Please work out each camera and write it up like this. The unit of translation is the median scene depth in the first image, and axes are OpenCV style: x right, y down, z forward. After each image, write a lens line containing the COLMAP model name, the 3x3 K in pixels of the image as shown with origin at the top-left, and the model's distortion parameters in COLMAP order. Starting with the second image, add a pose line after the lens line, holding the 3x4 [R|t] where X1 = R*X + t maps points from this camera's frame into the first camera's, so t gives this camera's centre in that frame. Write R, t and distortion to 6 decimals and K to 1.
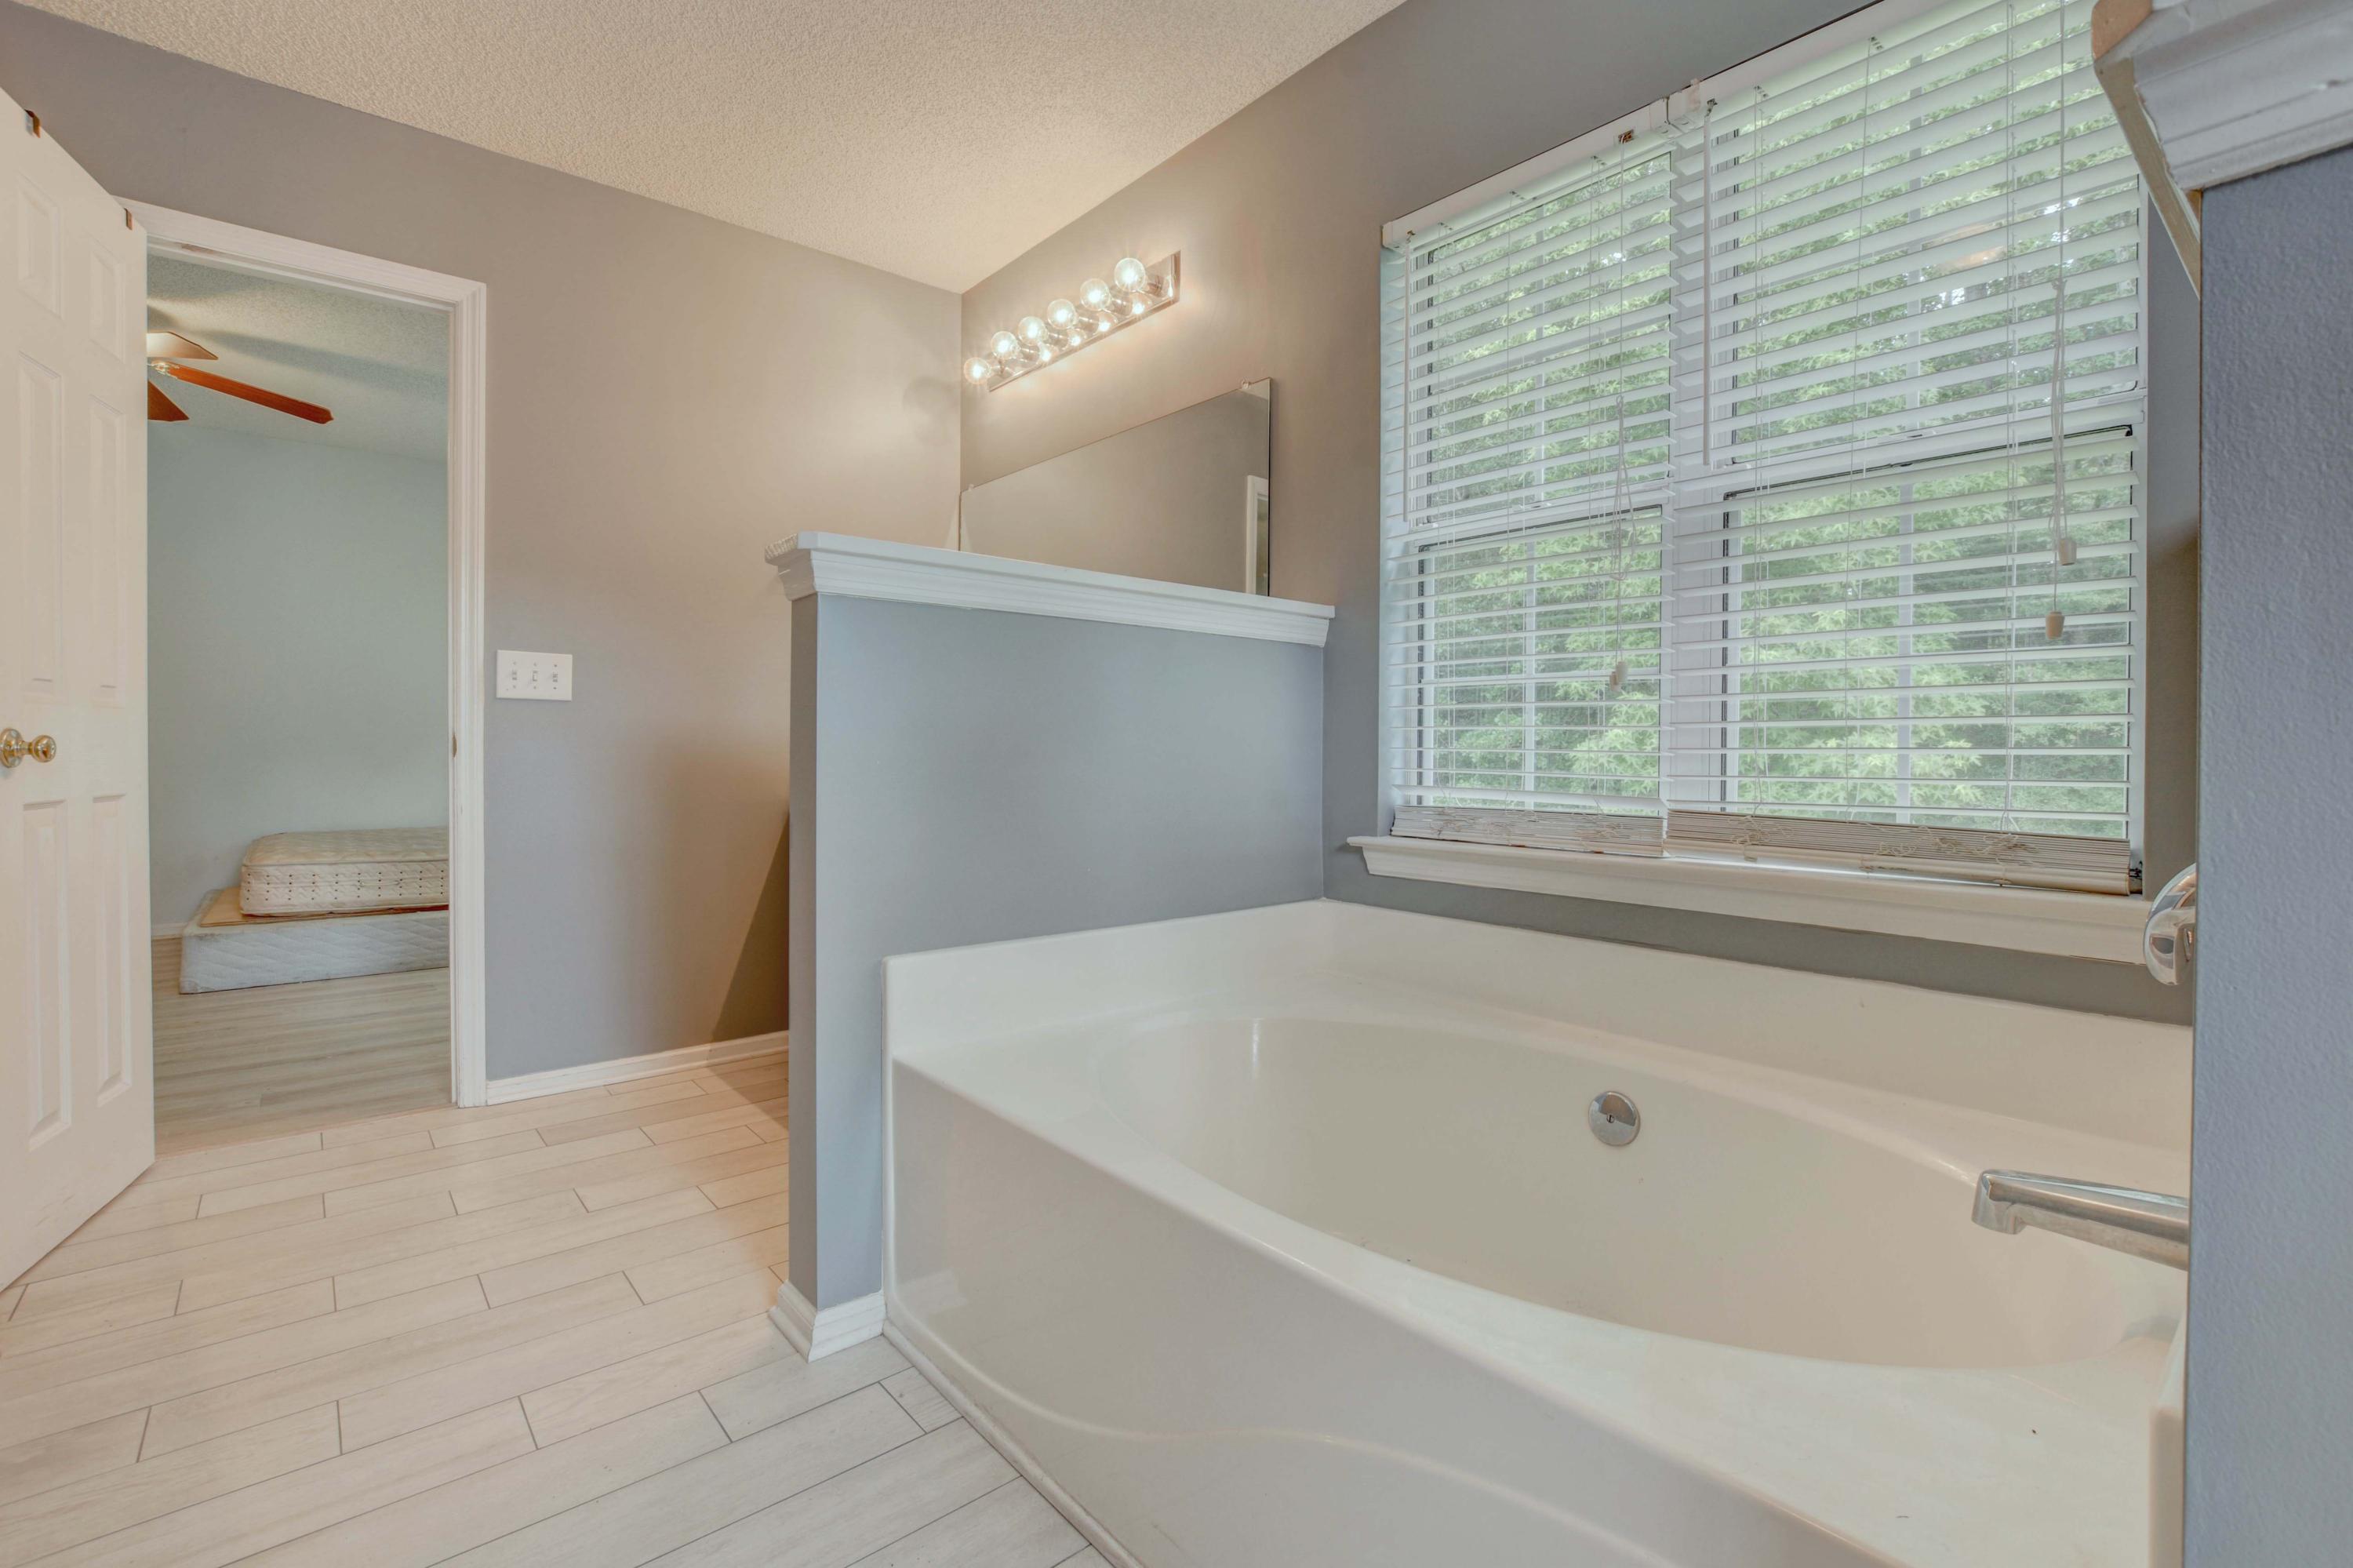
lens RADIAL K [[1035.1, 0, 1172.4], [0, 1035.1, 779.1], [0, 0, 1]] dist [-0.033690, 0.007279]
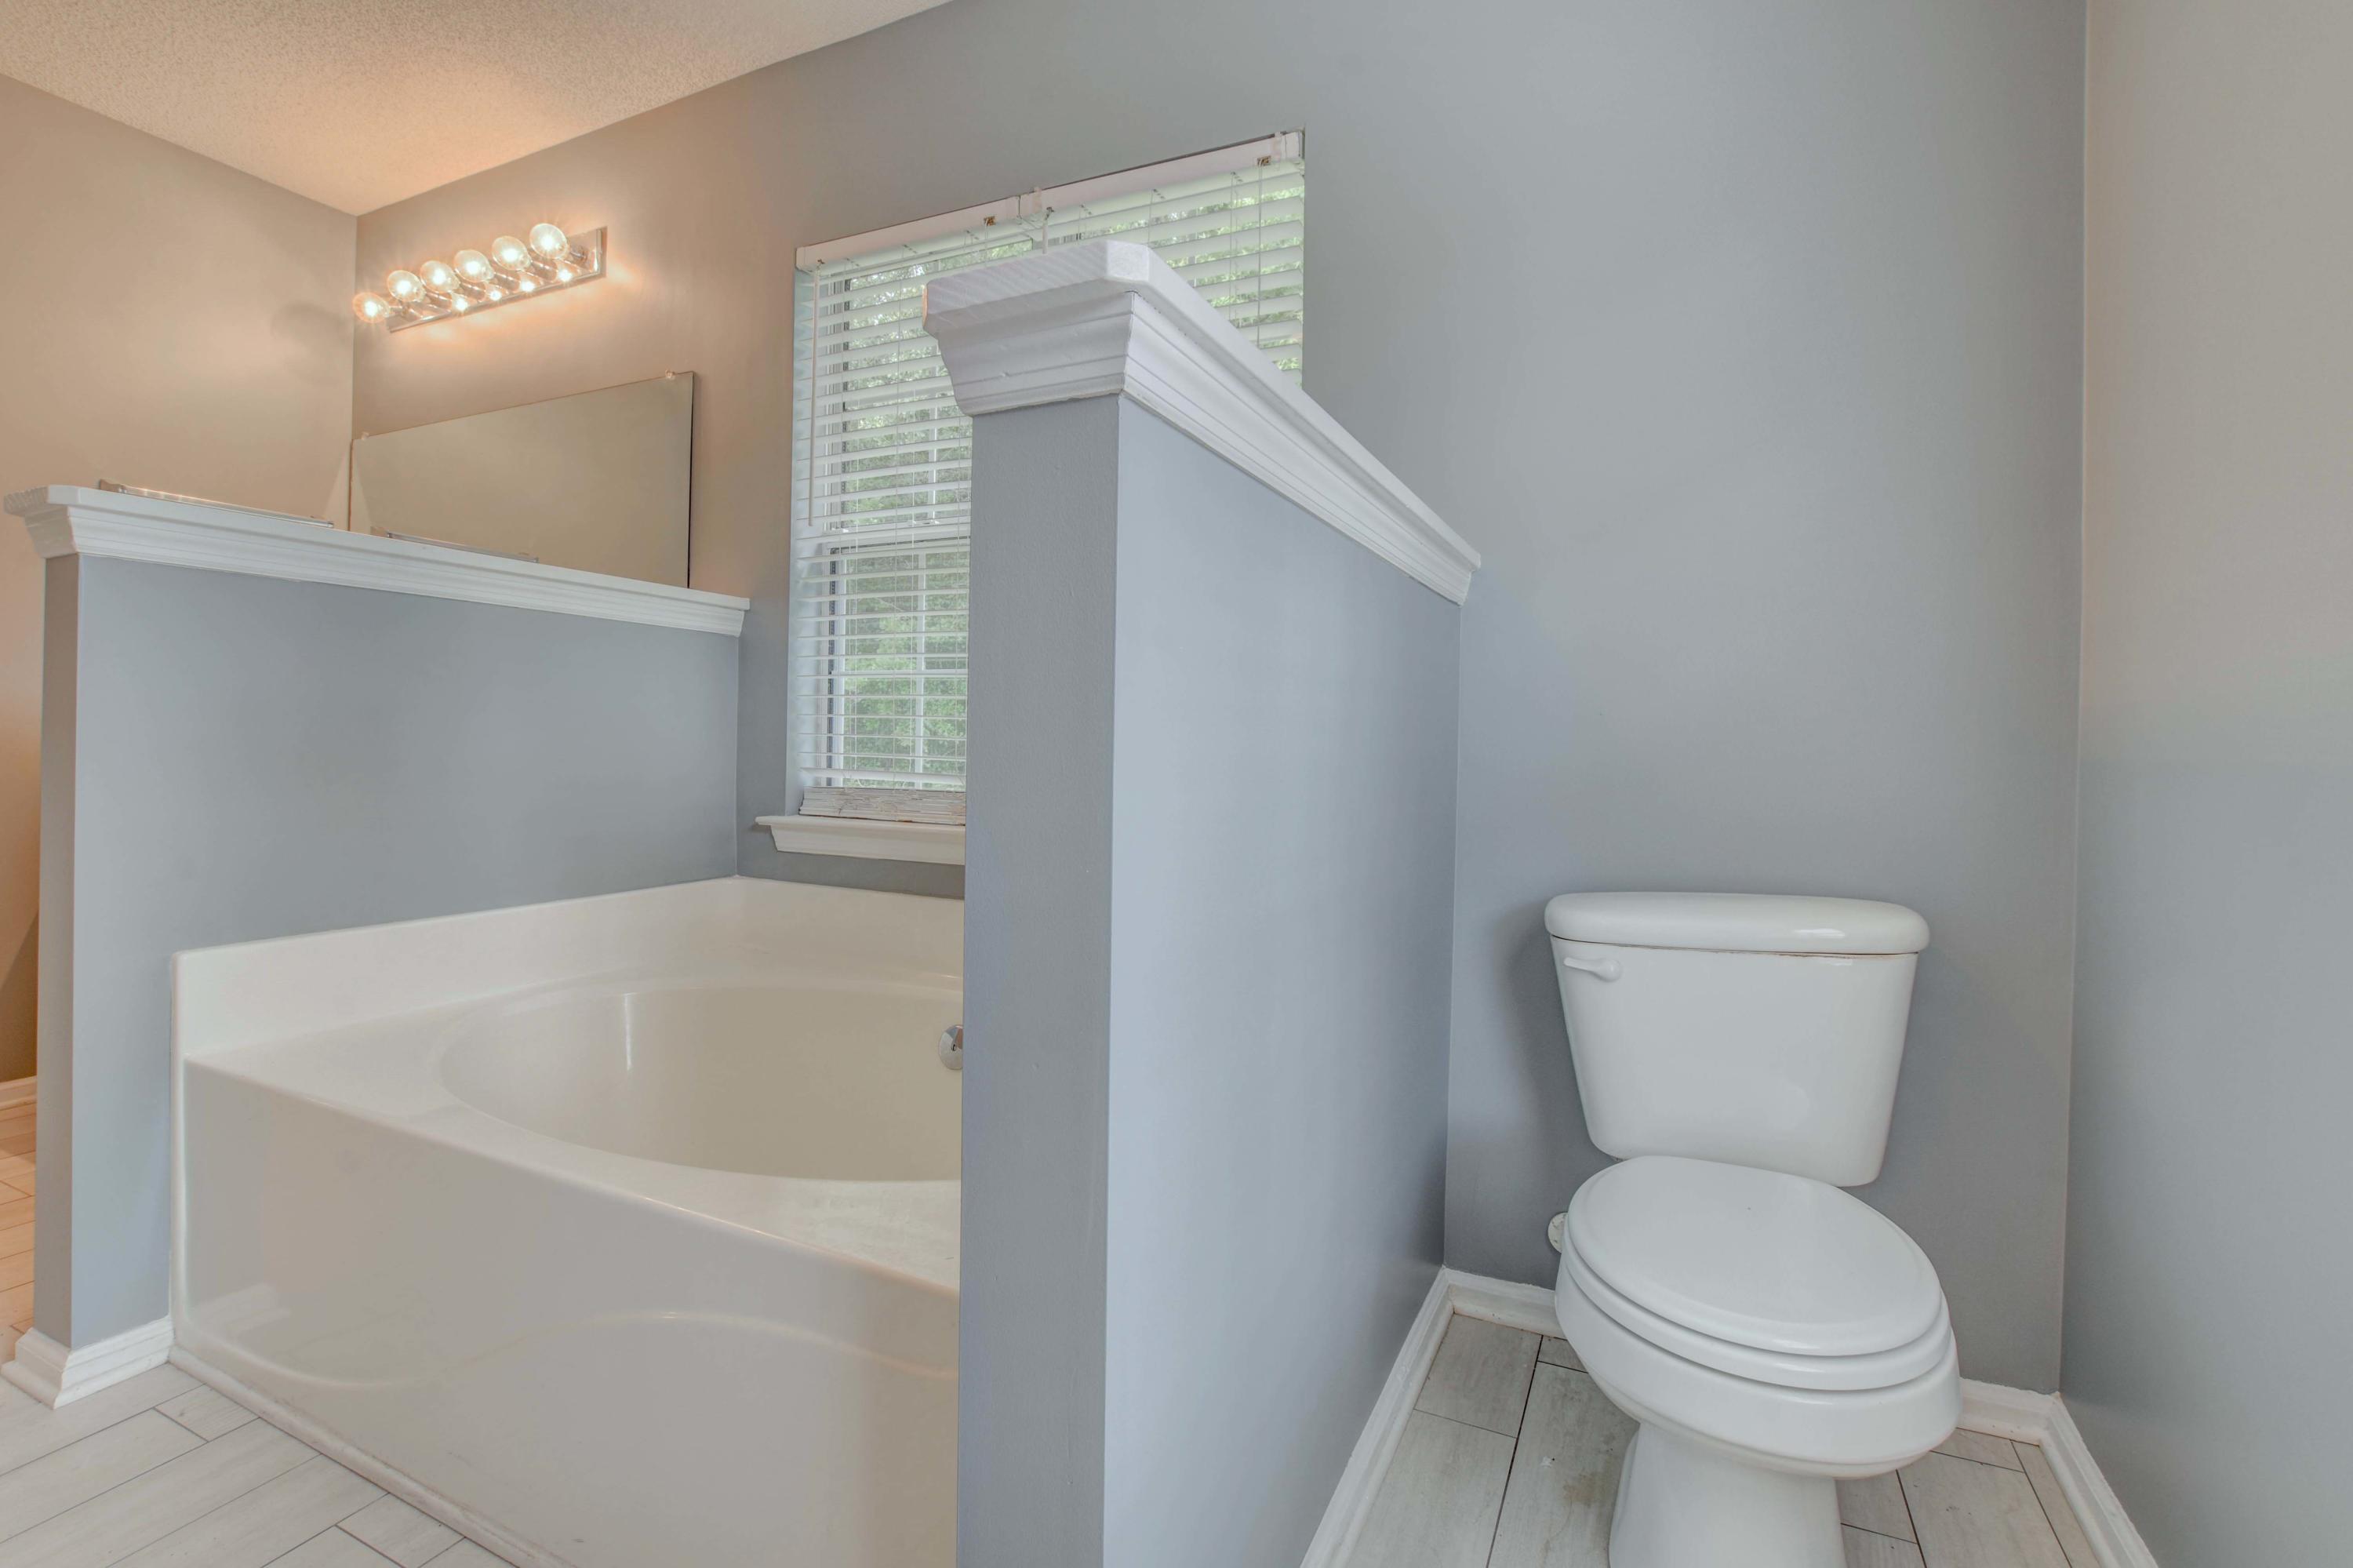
lens RADIAL K [[1035.1, 0, 1172.3], [0, 1035.1, 763.3], [0, 0, 1]] dist [-0.033690, 0.007279]
pose [[0.907315, -0.000544, 0.420450, 0.110431], [0.001295, 0.999998, -0.001500, 0.003007], [-0.420449, 0.001905, 0.907314, -0.140132]]
